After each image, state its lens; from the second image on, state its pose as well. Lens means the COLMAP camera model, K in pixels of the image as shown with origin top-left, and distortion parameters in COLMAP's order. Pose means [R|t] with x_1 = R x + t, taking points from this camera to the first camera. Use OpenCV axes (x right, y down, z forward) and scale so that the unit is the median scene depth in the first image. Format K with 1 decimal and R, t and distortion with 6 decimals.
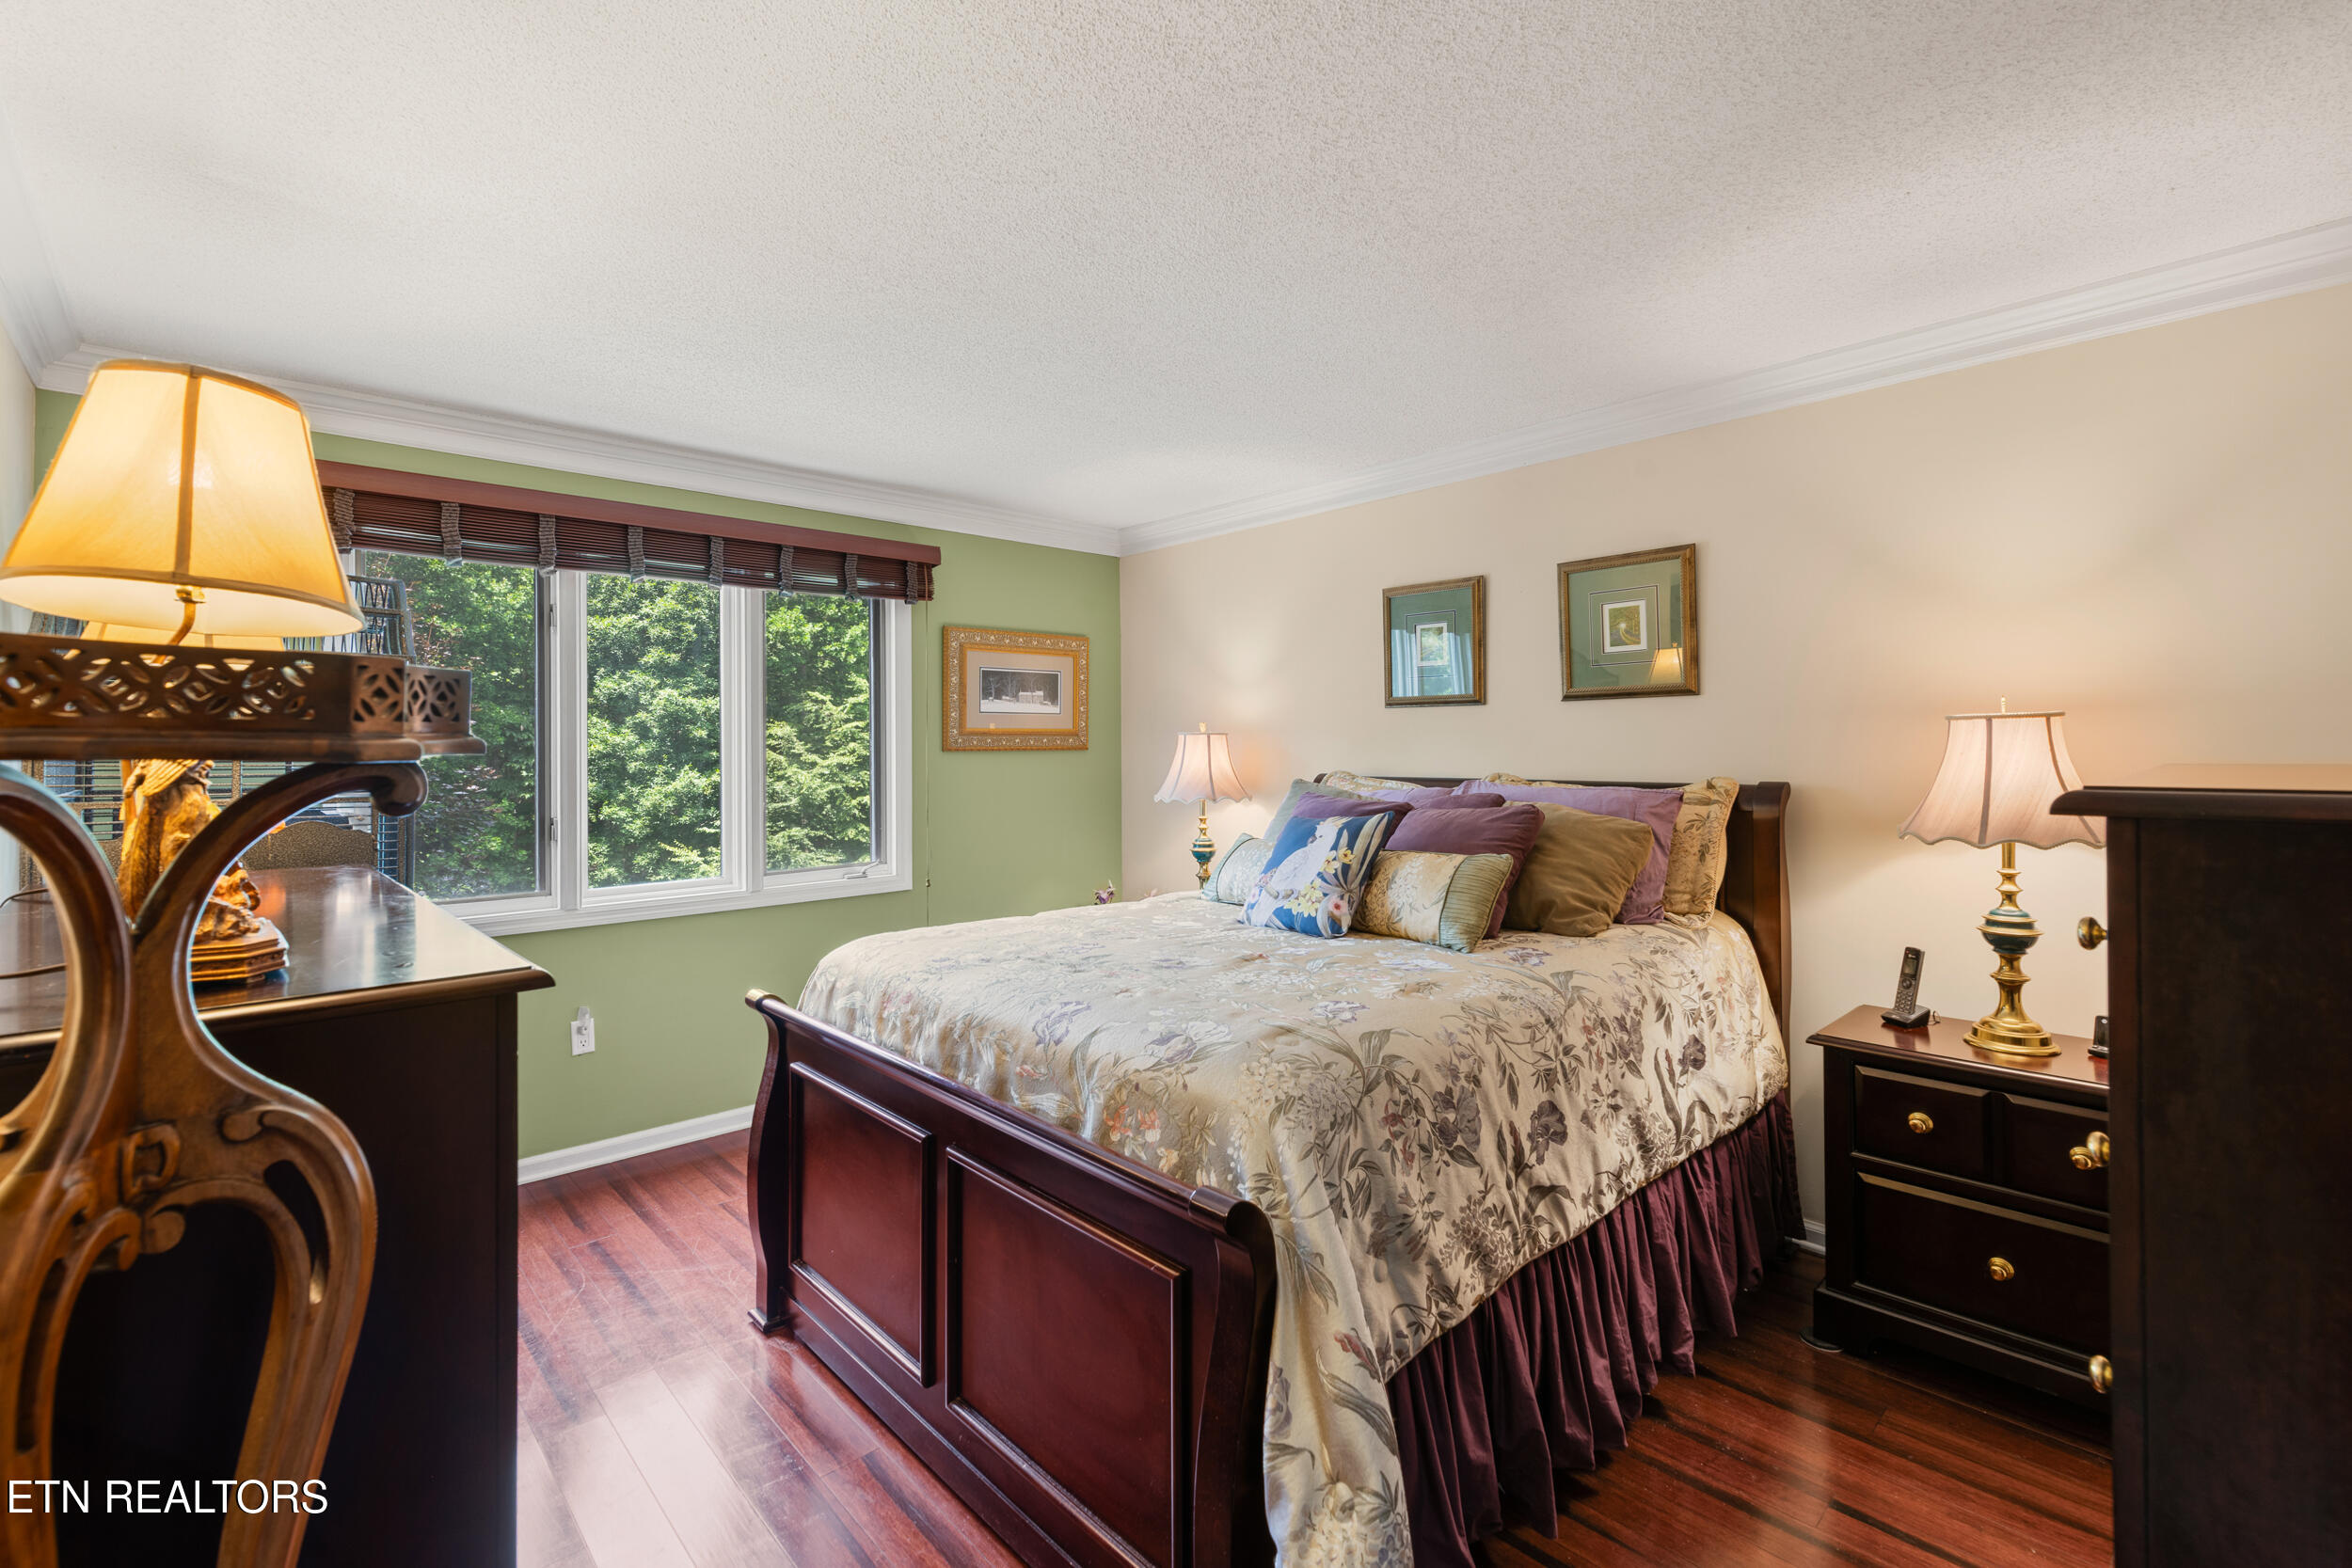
lens RADIAL K [[1025.1, 0, 1167.3], [0, 1025.1, 728.5], [0, 0, 1]] dist [0.000061, -0.000068]
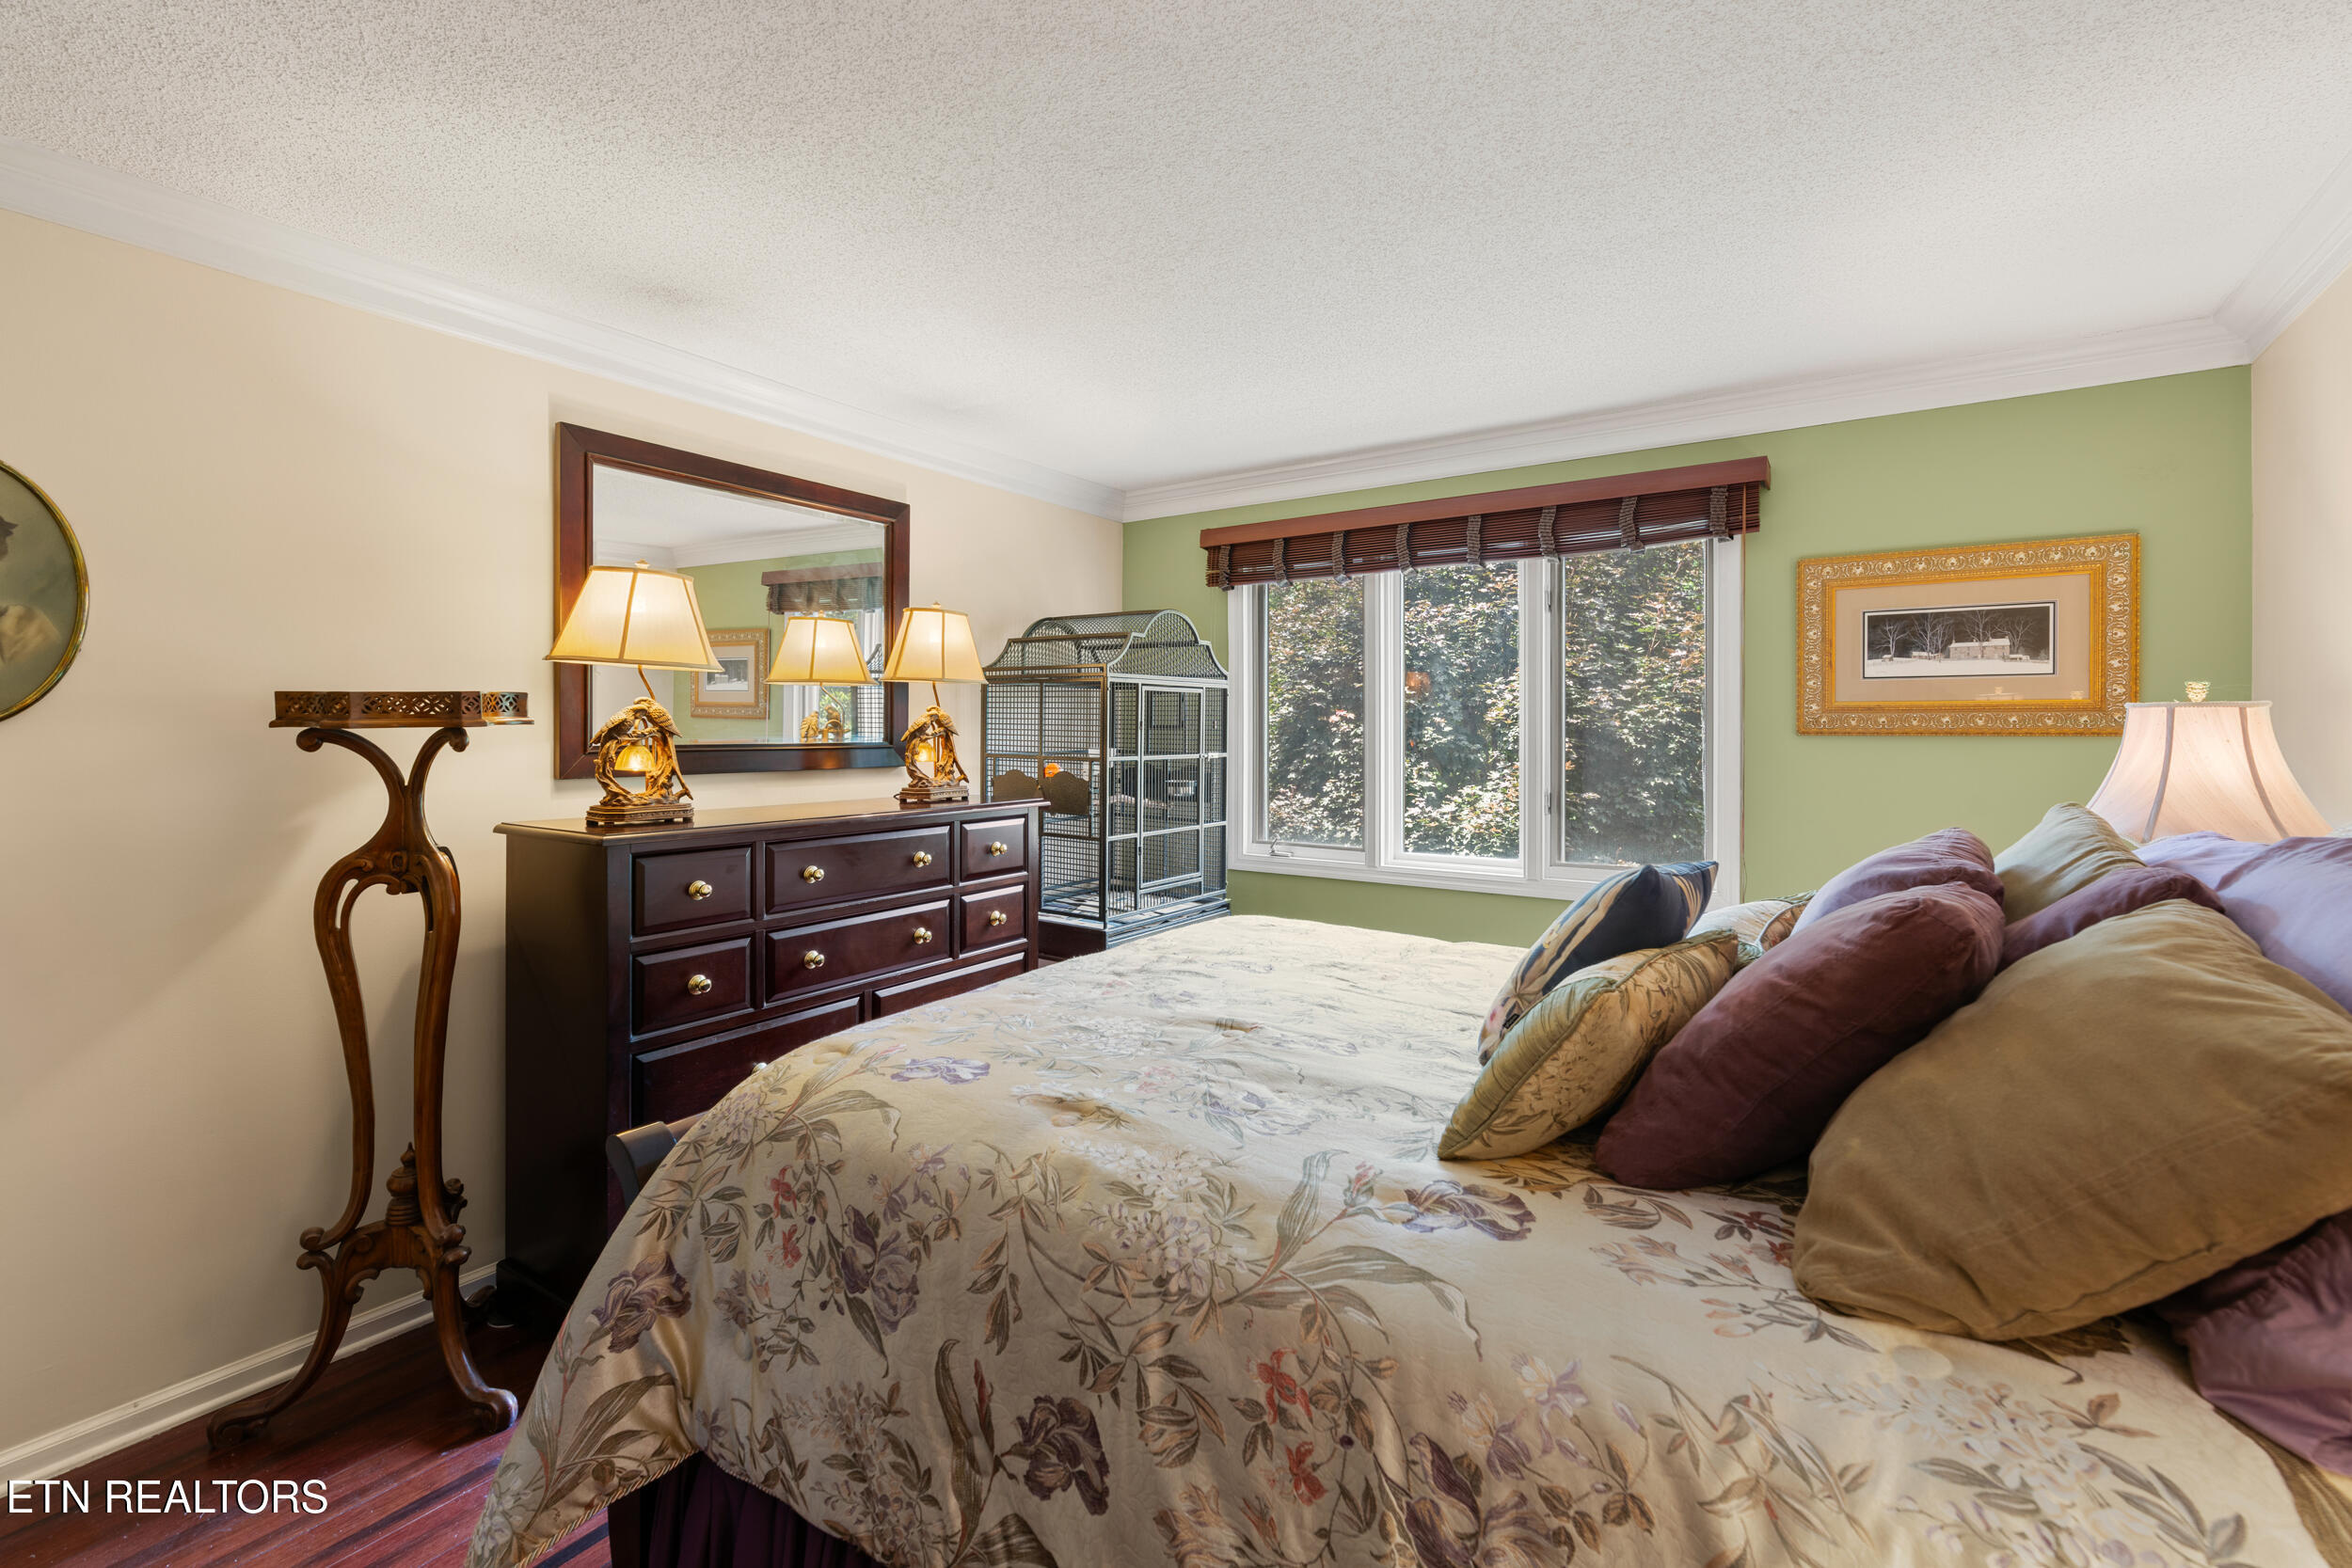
lens RADIAL K [[1025.1, 0, 1167.3], [0, 1025.1, 728.5], [0, 0, 1]] dist [0.000061, -0.000068]
pose [[0.216185, 0.005174, -0.976339, 0.387167], [0.014175, 0.999864, 0.008438, 0.005286], [0.976249, -0.015664, 0.216082, 0.406117]]
